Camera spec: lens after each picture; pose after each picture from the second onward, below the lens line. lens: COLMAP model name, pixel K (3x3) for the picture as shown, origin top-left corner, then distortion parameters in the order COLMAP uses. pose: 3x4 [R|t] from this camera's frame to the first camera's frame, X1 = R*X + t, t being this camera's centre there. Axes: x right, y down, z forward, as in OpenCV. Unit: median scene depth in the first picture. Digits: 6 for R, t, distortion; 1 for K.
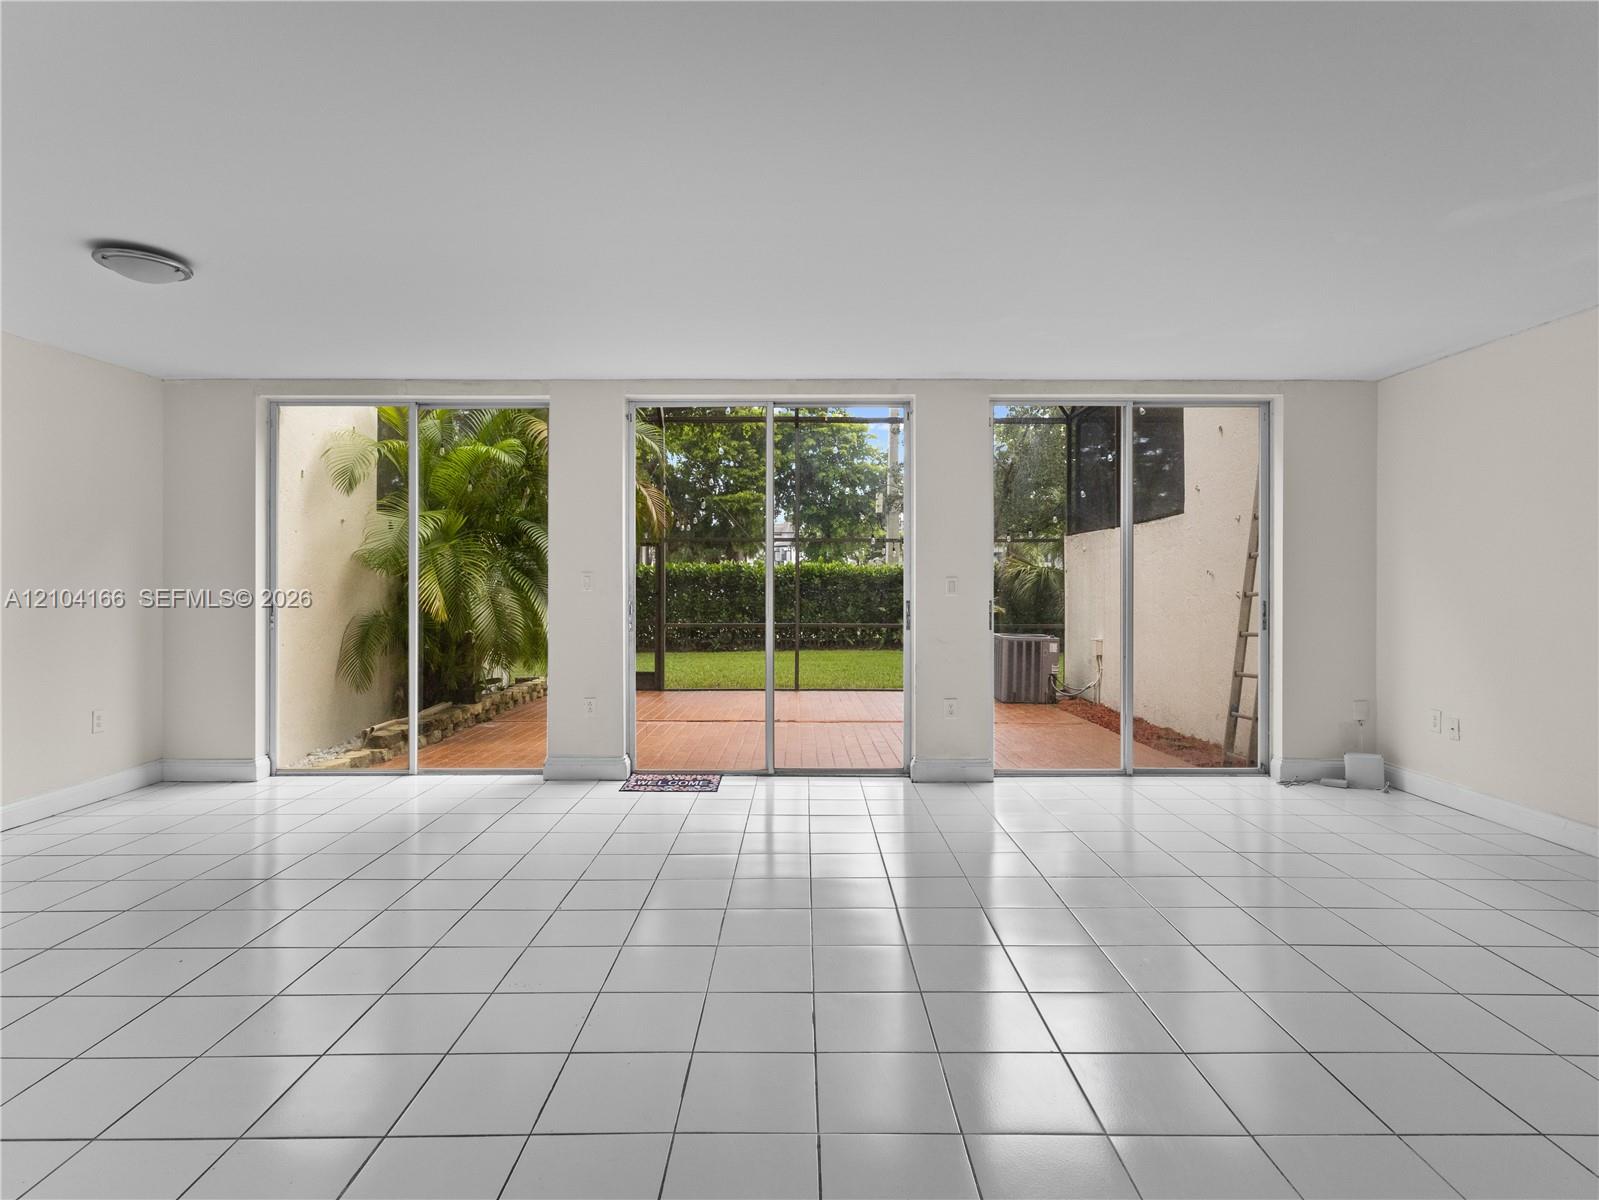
lens RADIAL K [[837.7, 0, 802.7], [0, 837.7, 591.2], [0, 0, 1]] dist [0.002212, -0.000208]
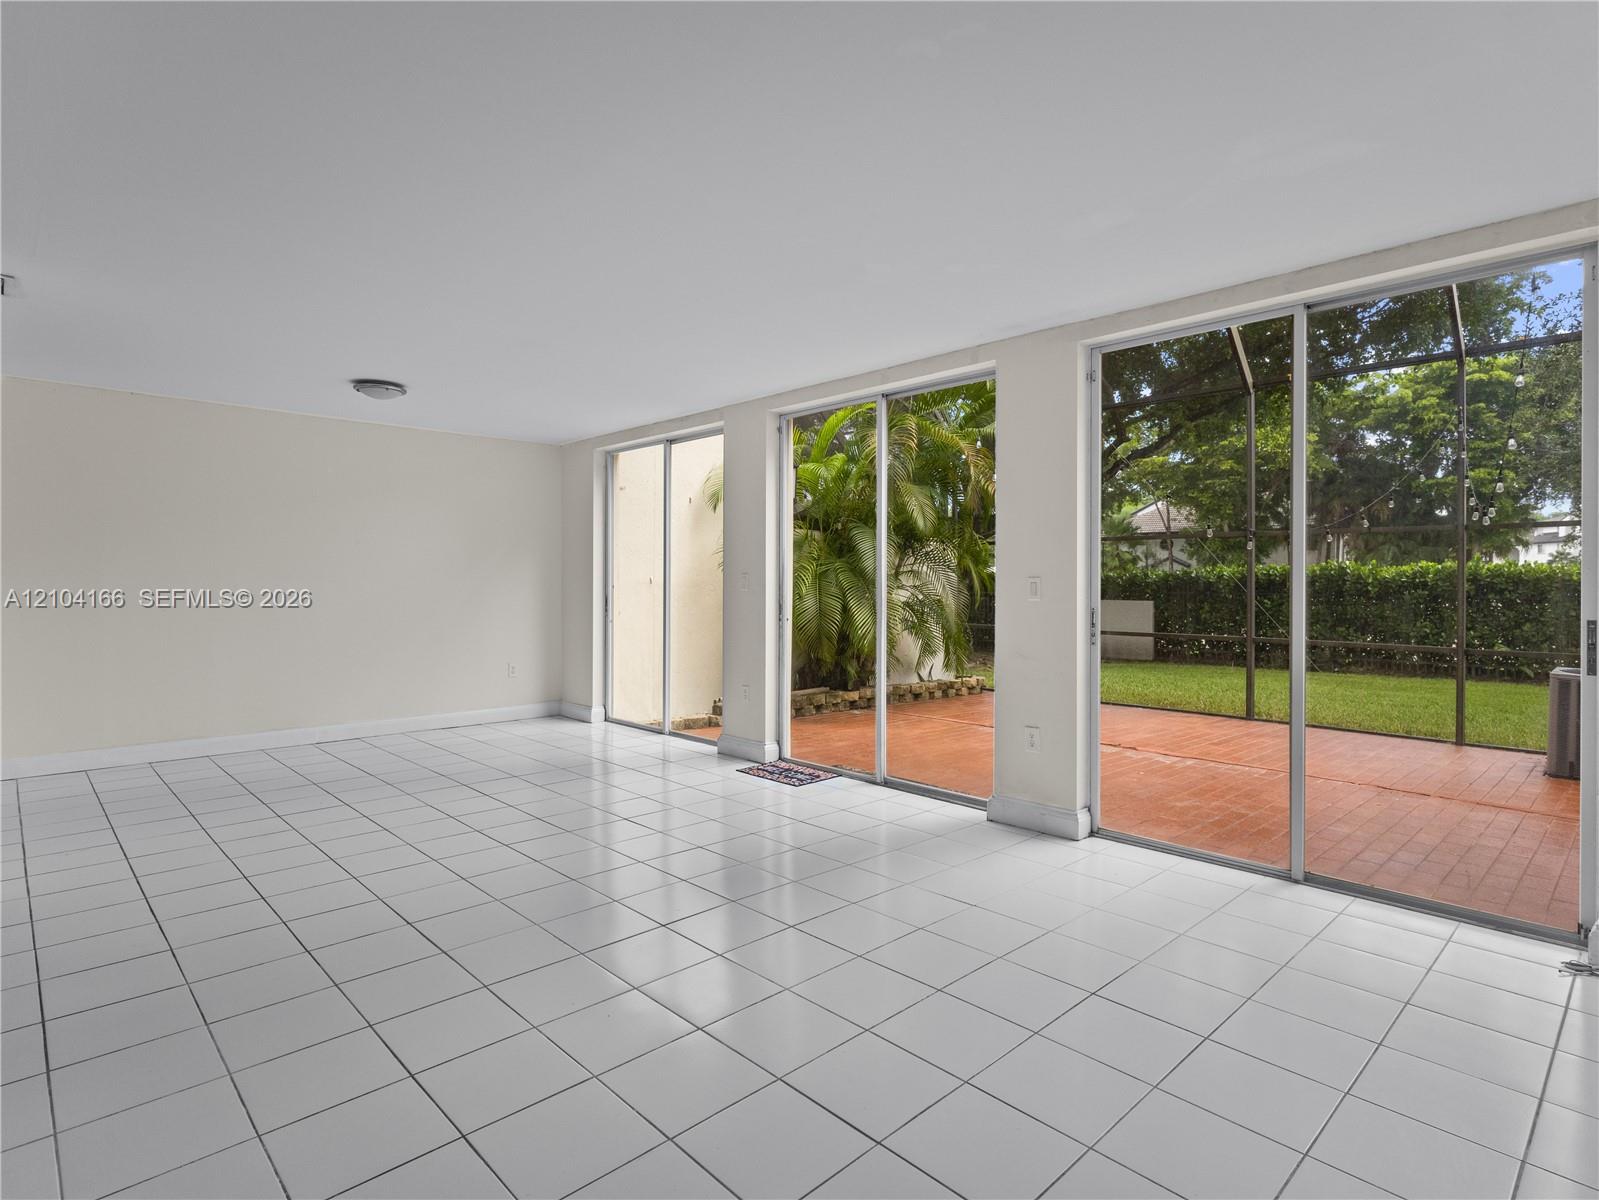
lens RADIAL K [[837.7, 0, 802.7], [0, 837.7, 591.2], [0, 0, 1]] dist [0.002212, -0.000208]
pose [[0.691108, 0.009482, -0.722689, 0.473400], [-0.013477, 0.999909, 0.000231, -0.000109], [0.722625, 0.009580, 0.691173, 0.217110]]
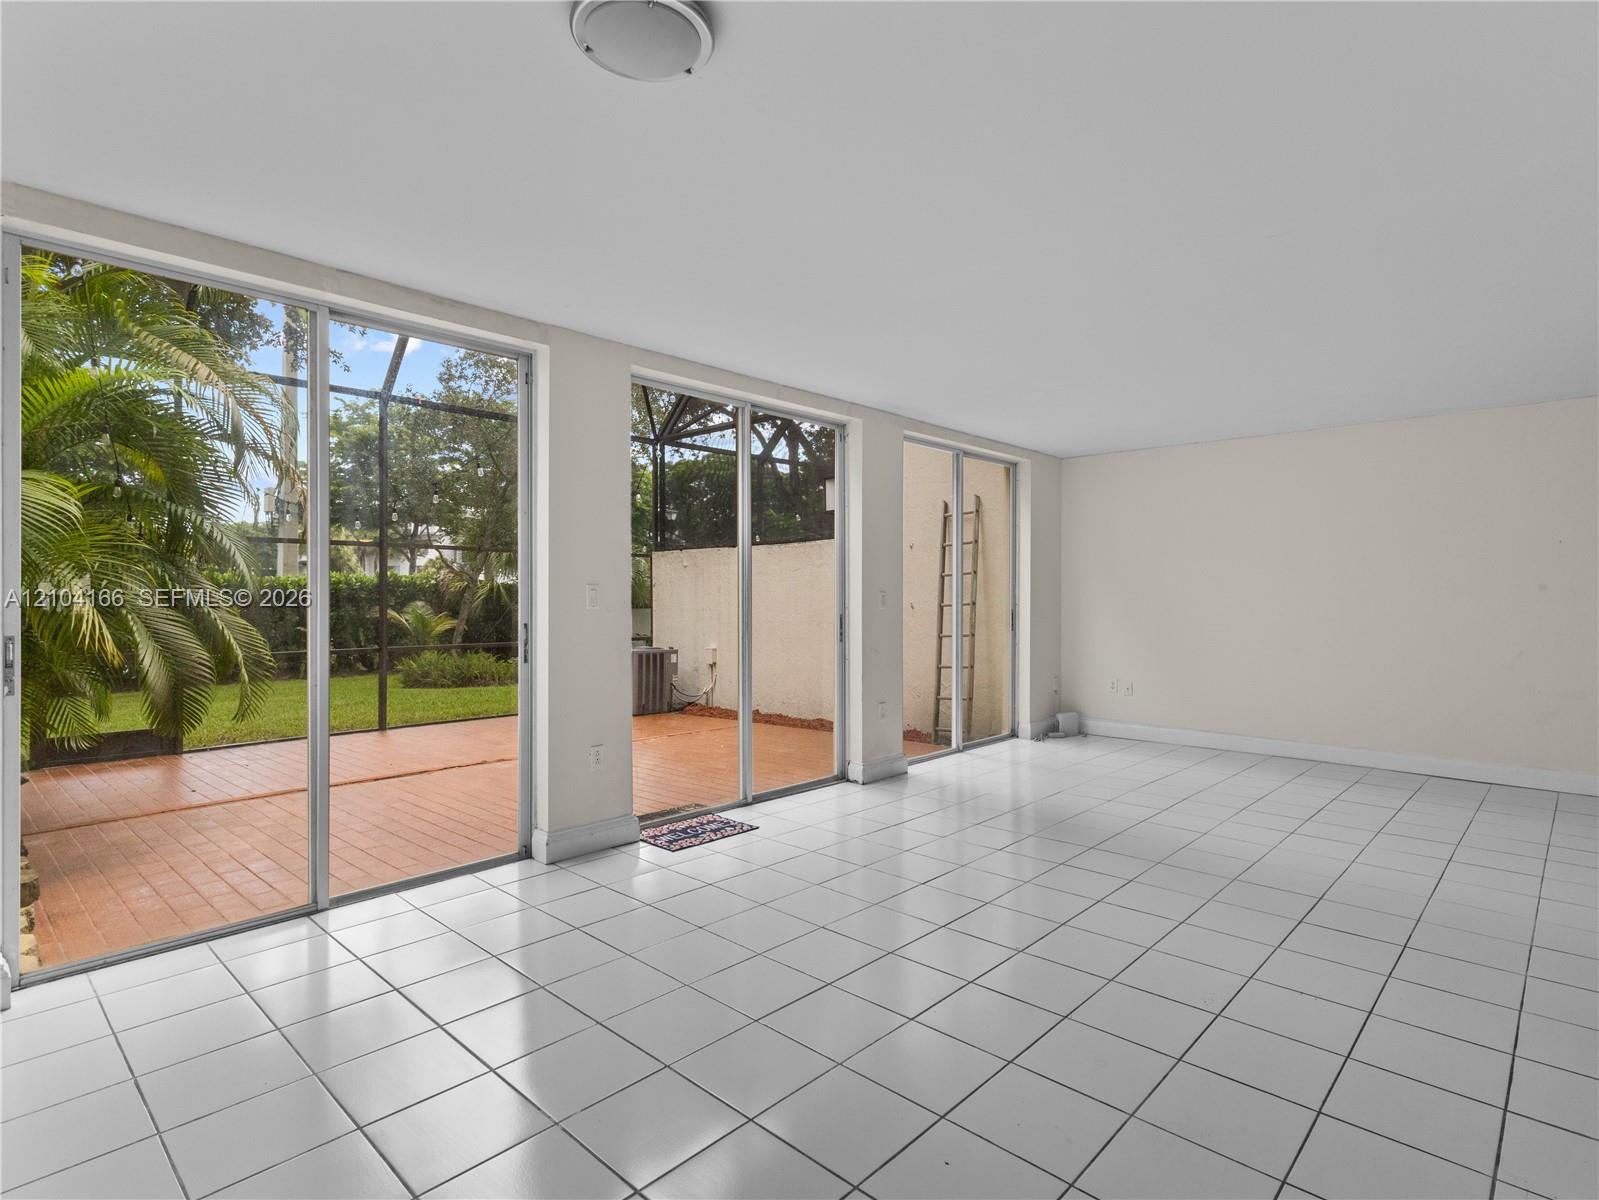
lens RADIAL K [[837.7, 0, 802.7], [0, 837.7, 591.2], [0, 0, 1]] dist [0.002212, -0.000208]
pose [[0.685334, 0.002164, 0.728225, -0.532952], [0.010213, 0.999869, -0.012583, -0.002785], [-0.728157, 0.016061, 0.685222, 0.252986]]
